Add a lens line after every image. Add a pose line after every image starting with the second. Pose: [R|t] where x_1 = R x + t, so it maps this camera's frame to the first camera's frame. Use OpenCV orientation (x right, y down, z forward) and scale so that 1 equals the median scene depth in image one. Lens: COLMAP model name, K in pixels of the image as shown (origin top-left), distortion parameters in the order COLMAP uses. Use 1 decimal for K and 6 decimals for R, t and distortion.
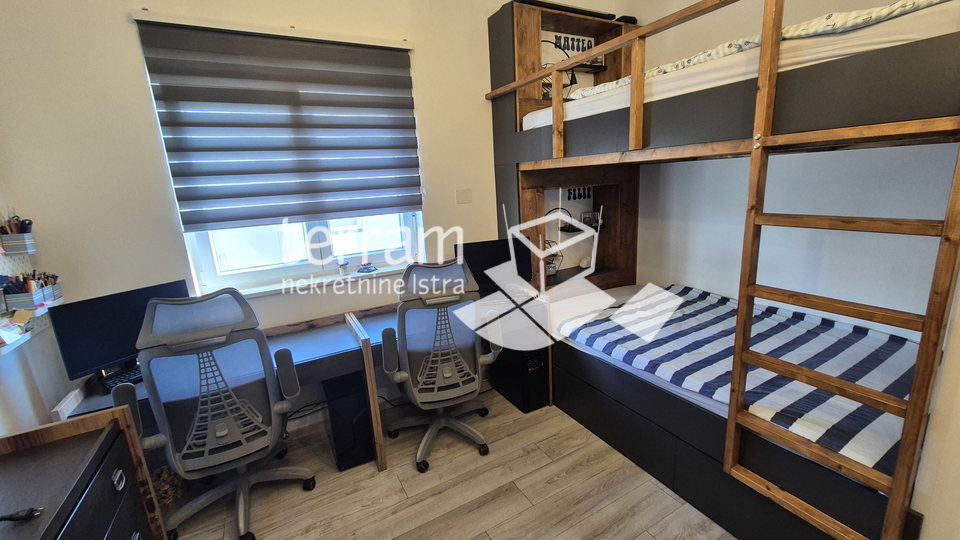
lens RADIAL K [[394.2, 0, 484.1], [0, 394.2, 269.4], [0, 0, 1]] dist [-0.000910, 0.000454]
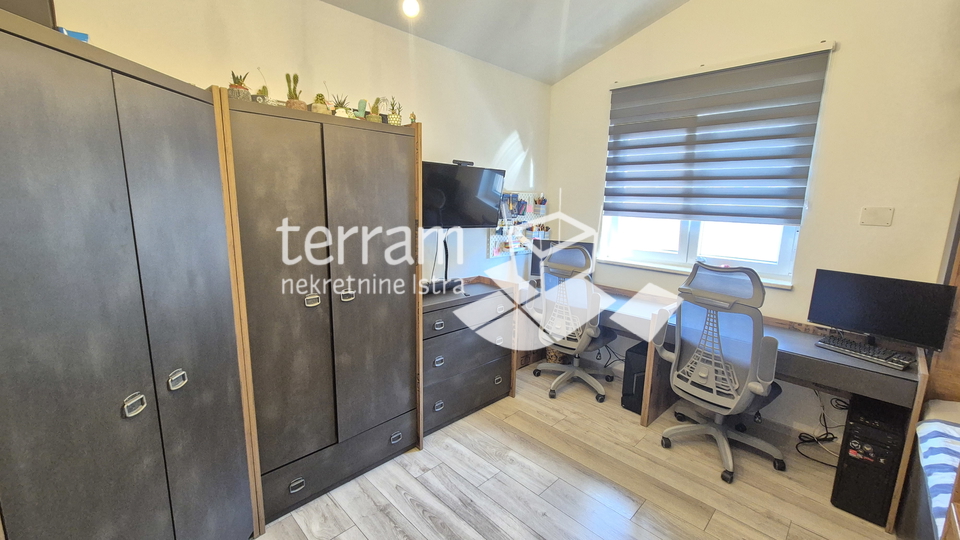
lens RADIAL K [[394.2, 0, 489.6], [0, 394.2, 267.4], [0, 0, 1]] dist [-0.000910, 0.000454]
pose [[0.284407, 0.230559, -0.930567, 0.627920], [-0.250248, 0.954854, 0.160094, -0.029599], [0.925467, 0.187341, 0.329264, 0.074952]]
